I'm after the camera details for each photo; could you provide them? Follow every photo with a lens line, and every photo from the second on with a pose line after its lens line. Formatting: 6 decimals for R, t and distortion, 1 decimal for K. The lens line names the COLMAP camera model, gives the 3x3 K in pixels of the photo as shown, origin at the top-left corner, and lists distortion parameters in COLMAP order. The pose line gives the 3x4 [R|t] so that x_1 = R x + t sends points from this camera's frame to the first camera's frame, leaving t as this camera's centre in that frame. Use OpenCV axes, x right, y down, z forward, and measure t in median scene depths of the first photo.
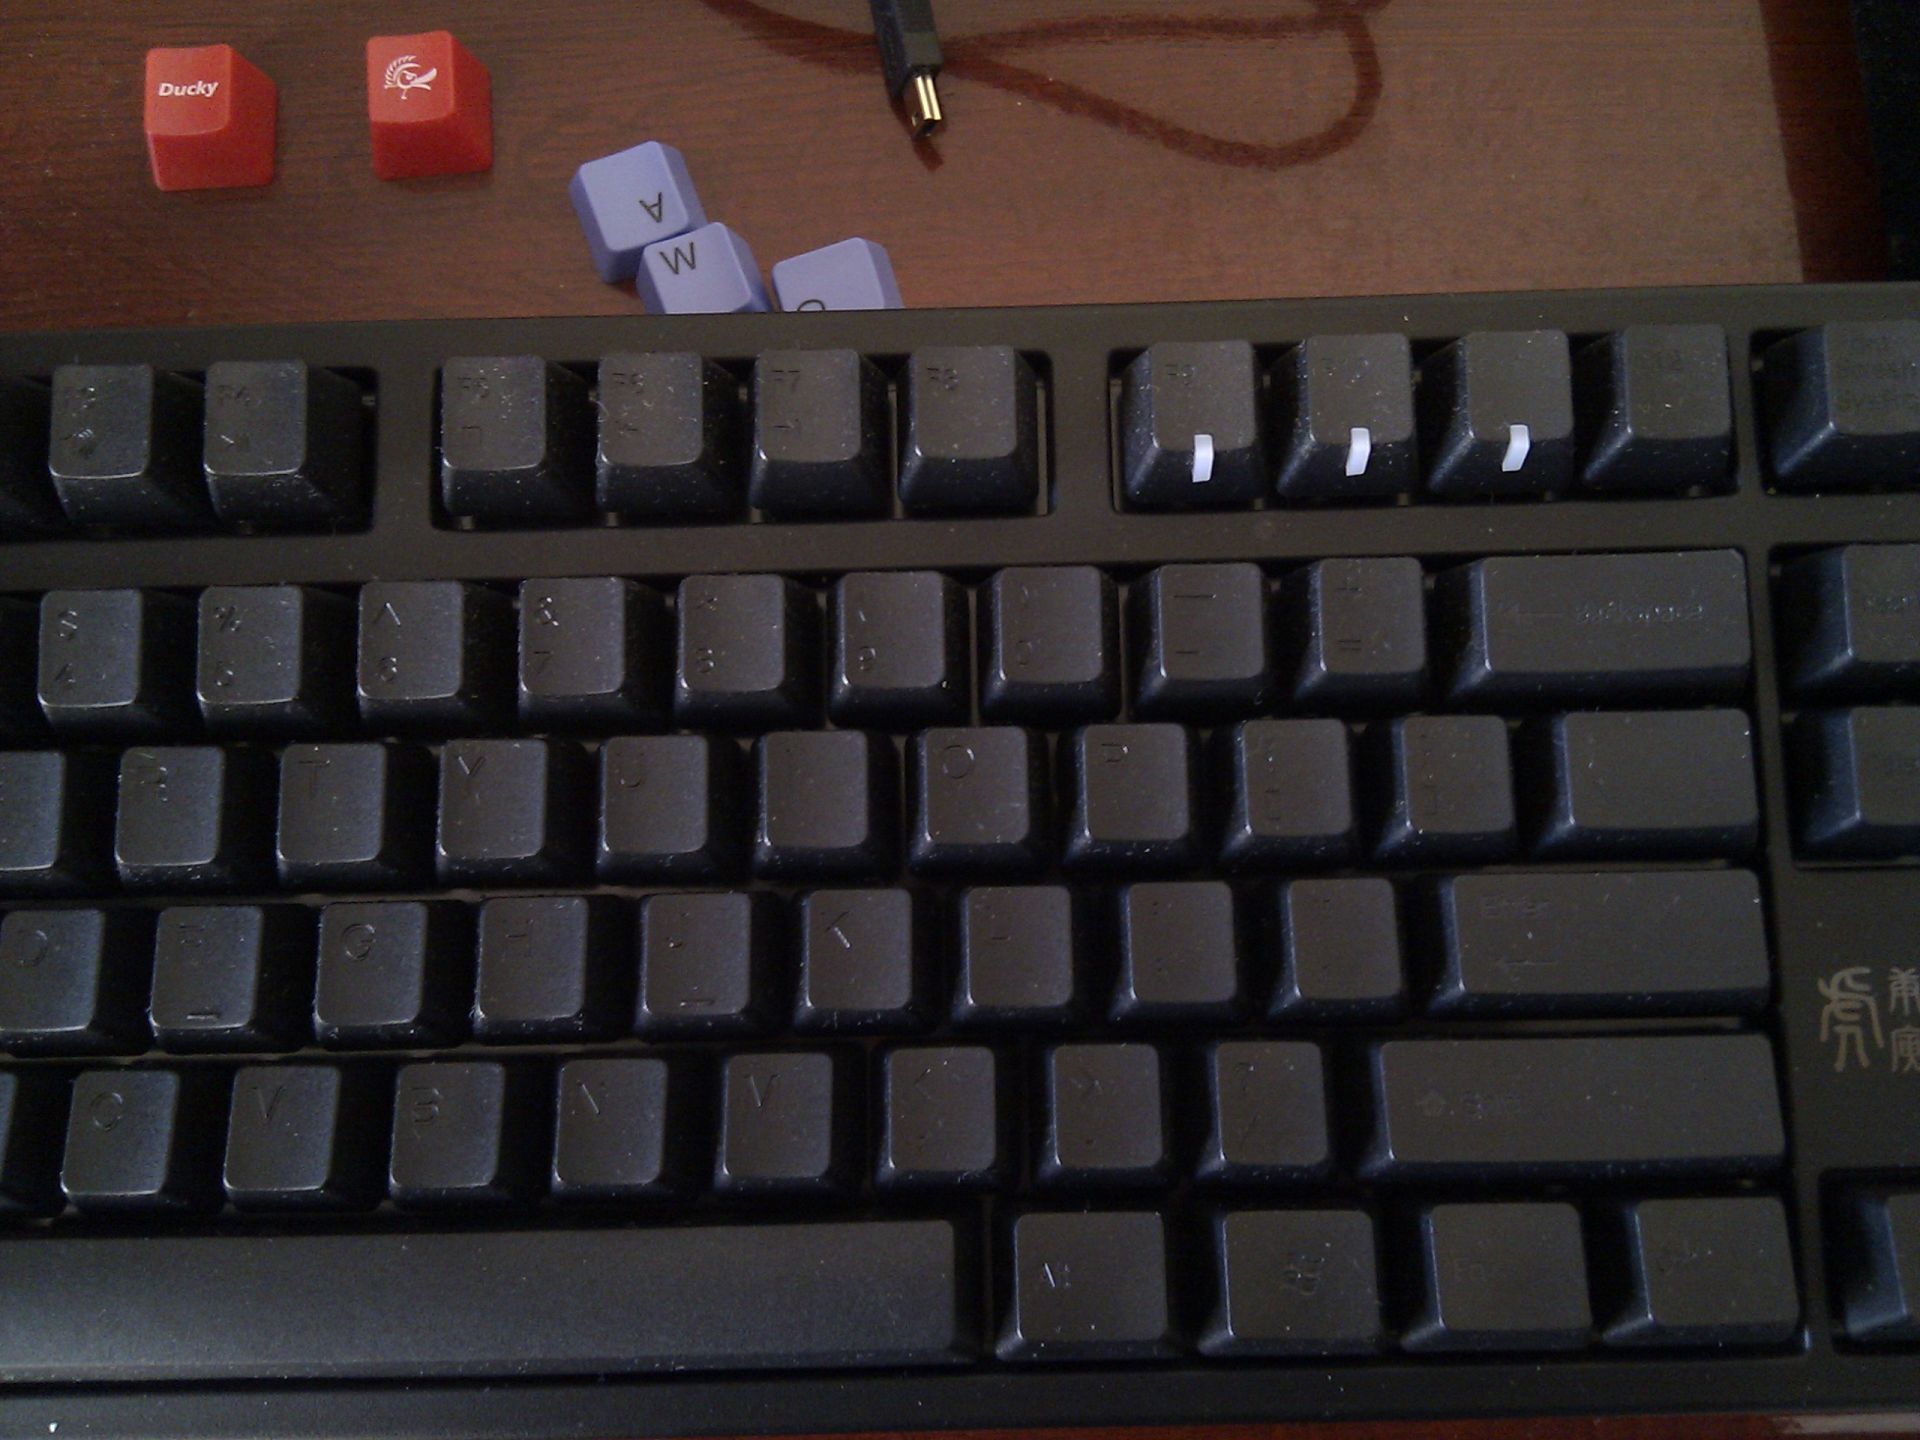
lens RADIAL K [[1738.1, 0, 976.6], [0, 1738.1, 705.7], [0, 0, 1]] dist [0.008396, 0.000000]
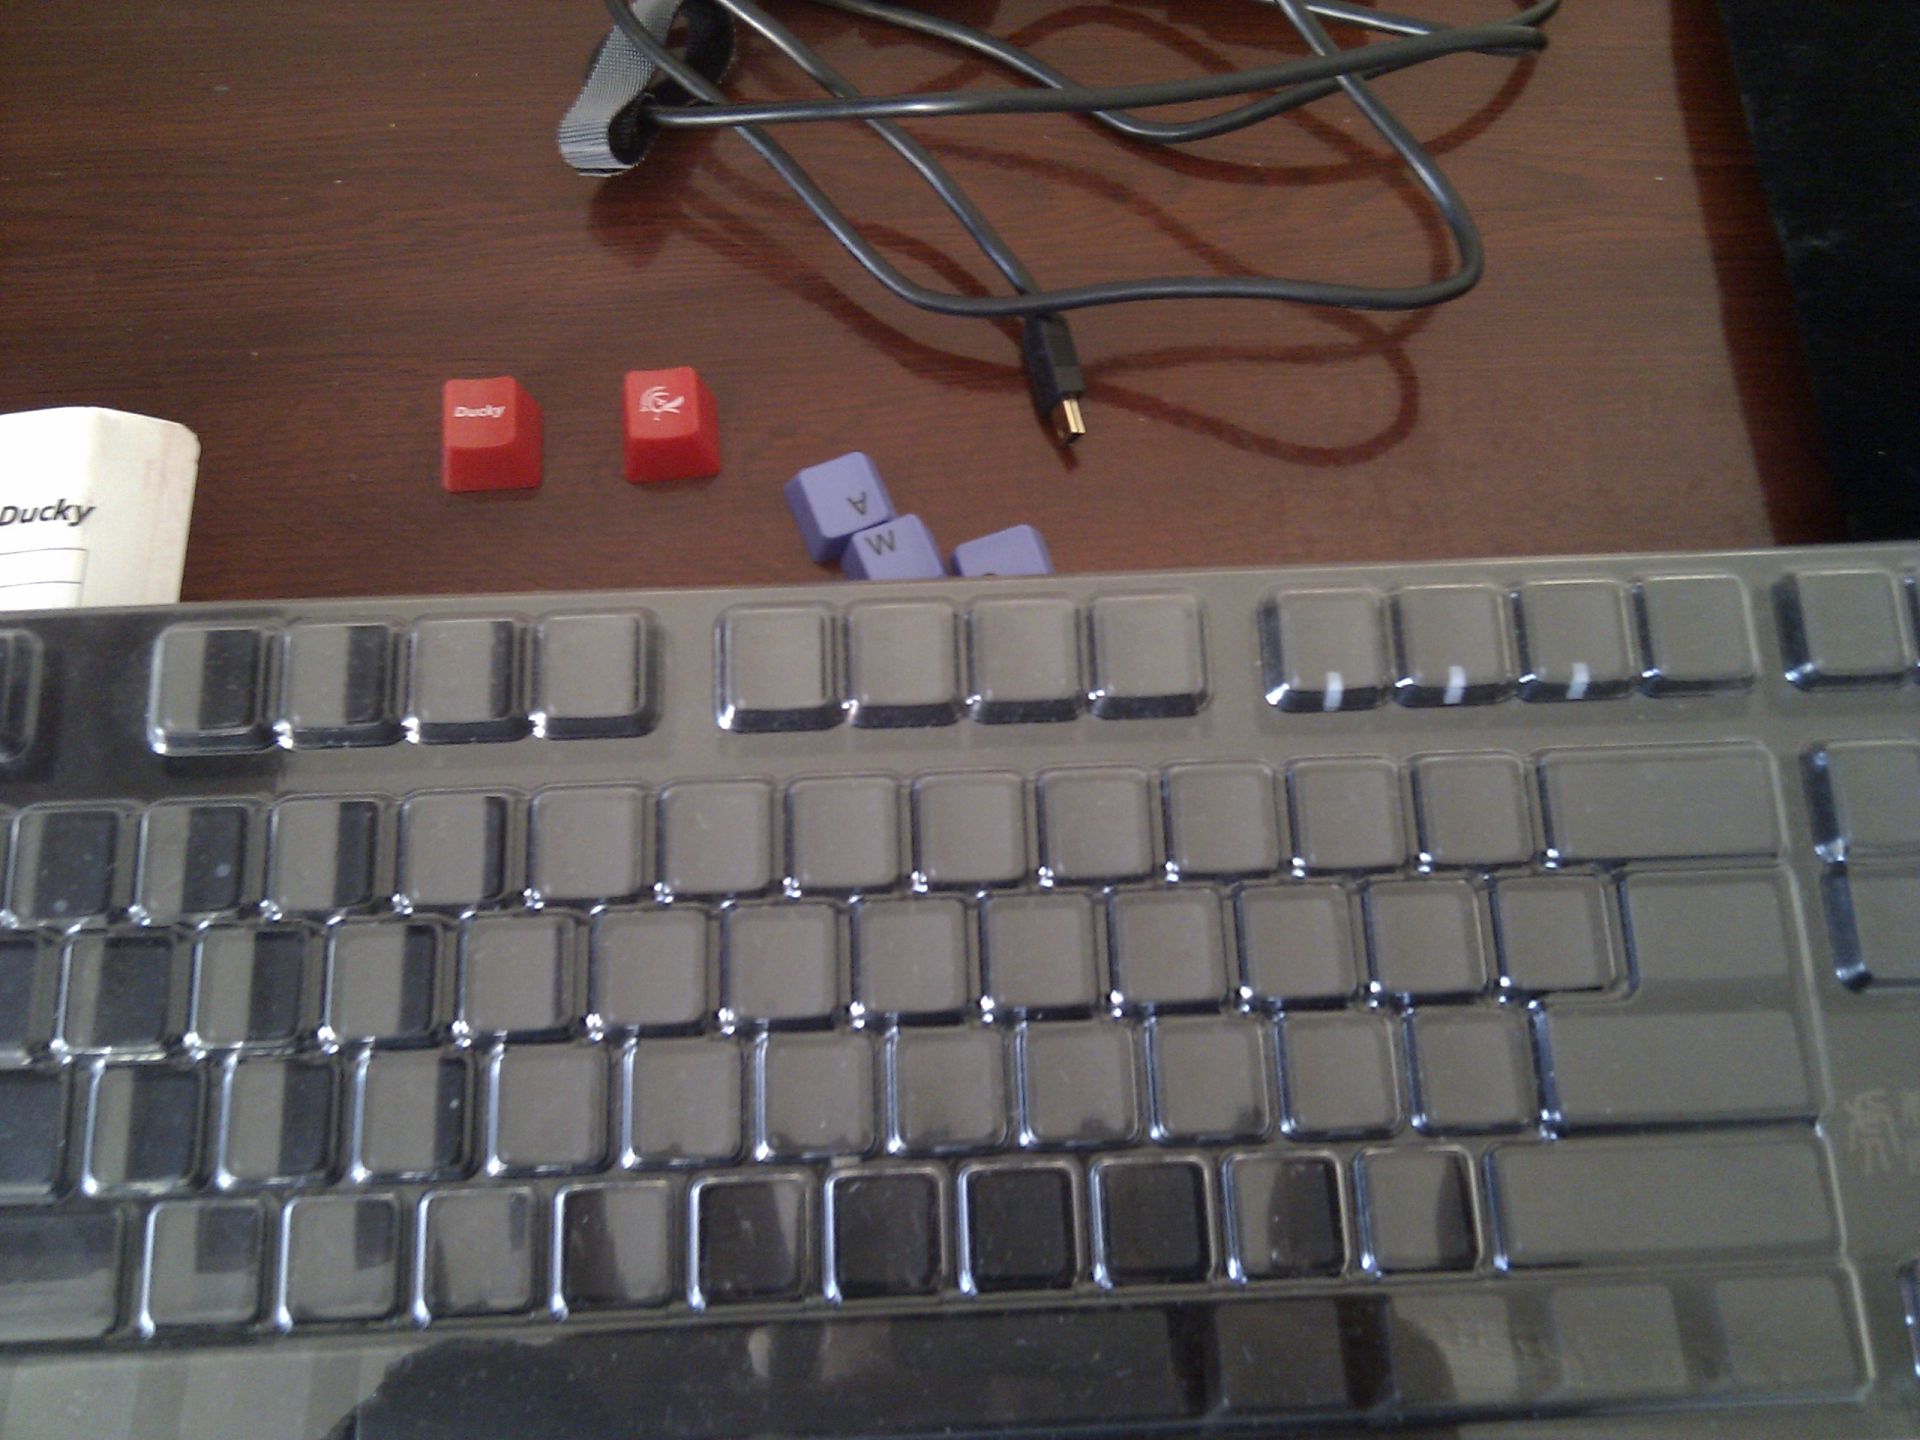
lens RADIAL K [[1738.1, 0, 987.9], [0, 1738.1, 731.3], [0, 0, 1]] dist [0.008396, 0.000000]
pose [[0.999619, -0.010802, 0.025398, -0.156068], [0.014249, 0.990085, -0.139746, 0.060637], [-0.023636, 0.140055, 0.989862, -0.252716]]
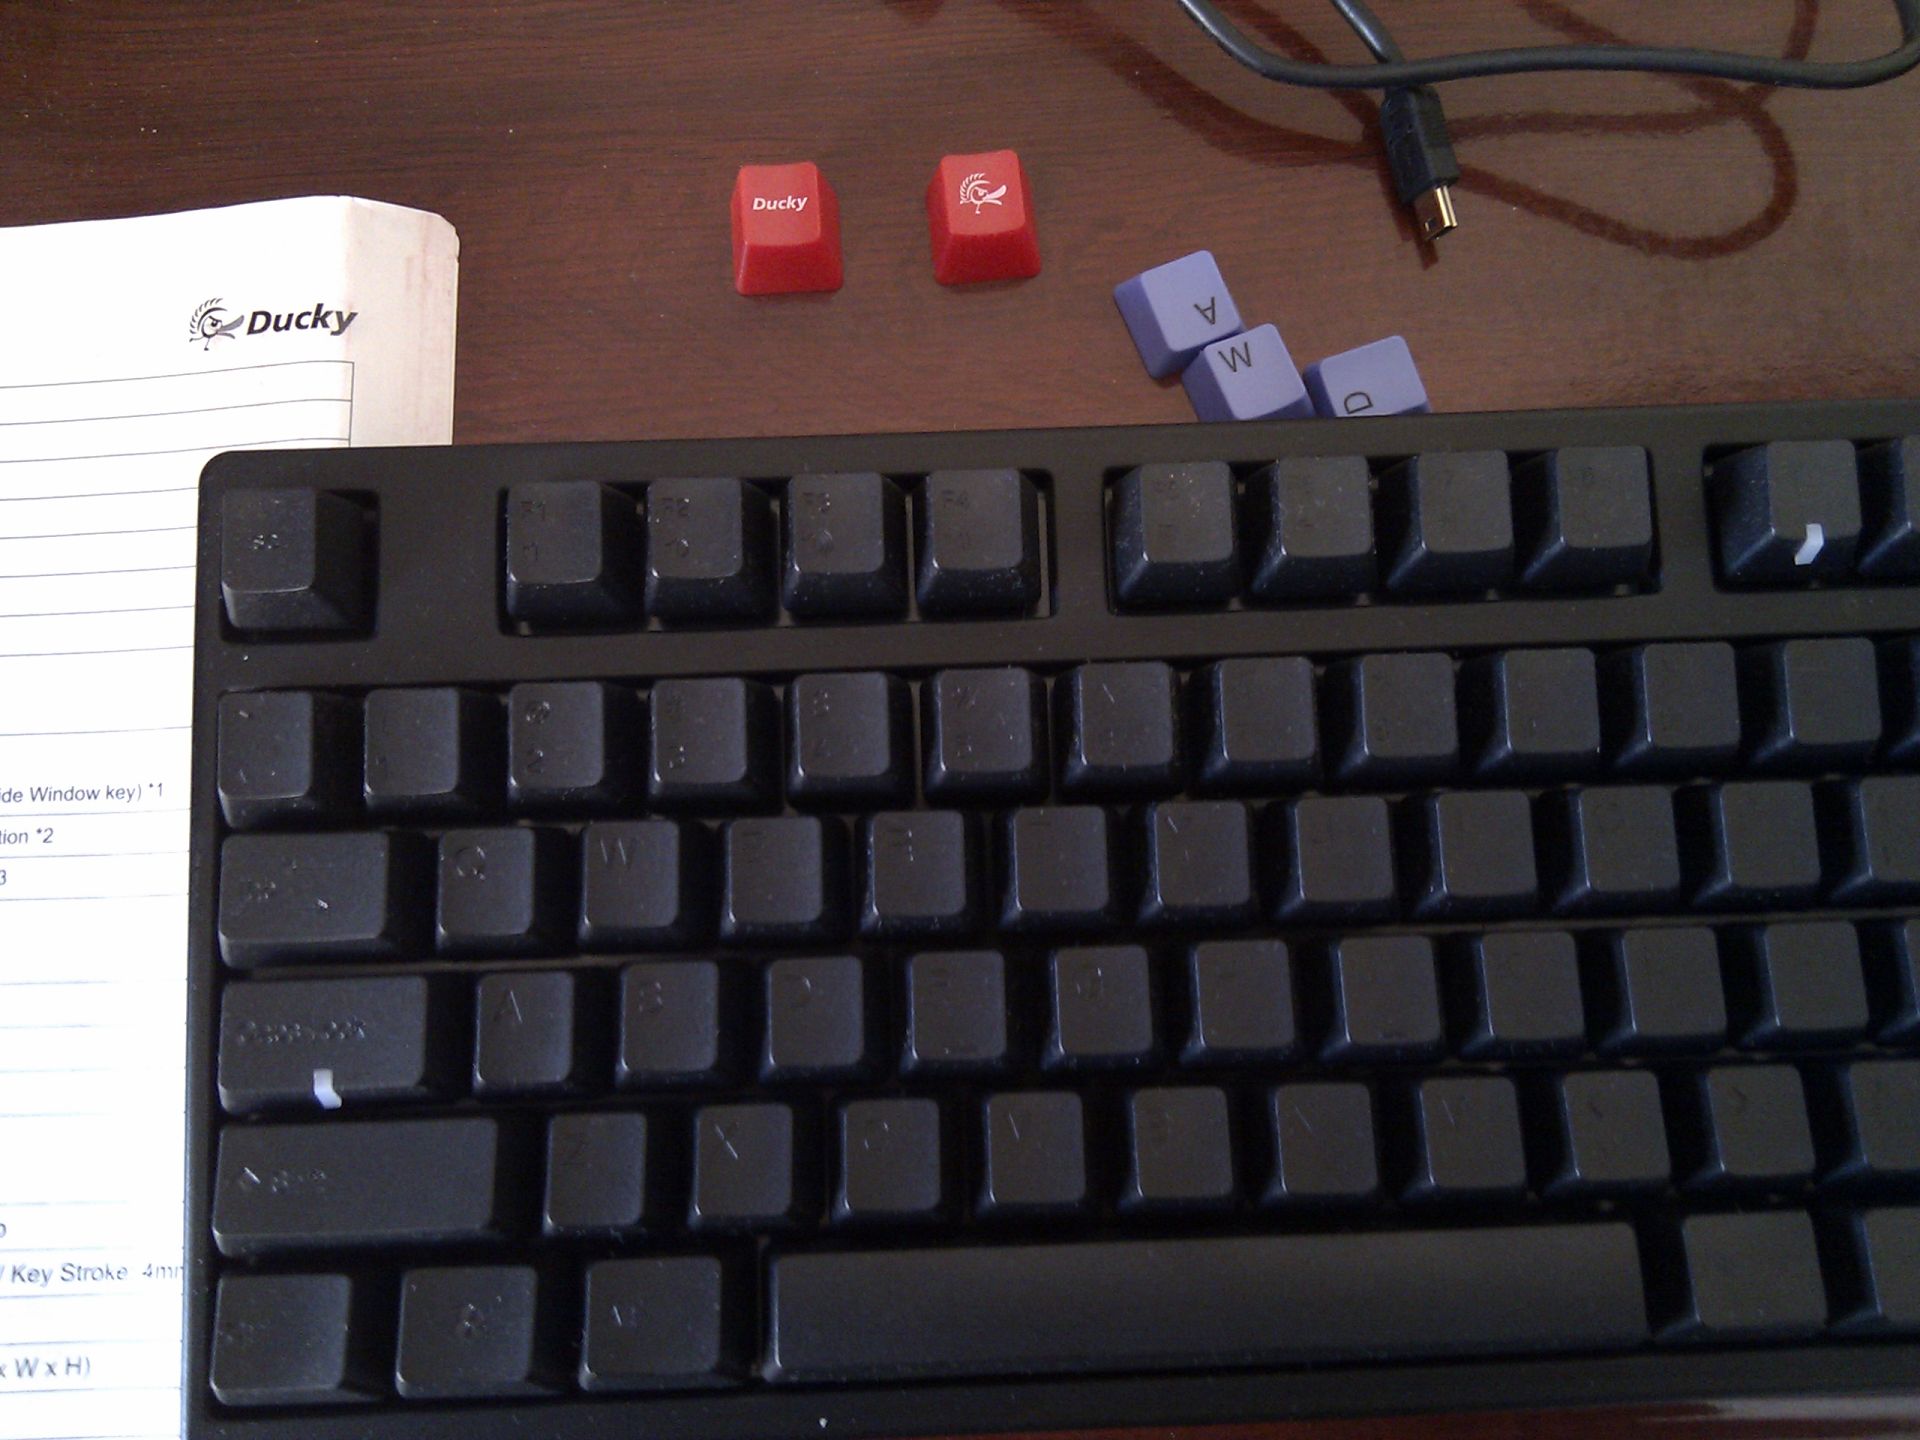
lens RADIAL K [[1738.1, 0, 960.8], [0, 1738.1, 732.9], [0, 0, 1]] dist [0.008396, 0.000000]
pose [[0.999861, -0.009021, 0.014000, -0.443487], [0.008884, 0.999913, 0.009787, -0.037490], [-0.014087, -0.009661, 0.999854, -0.127301]]
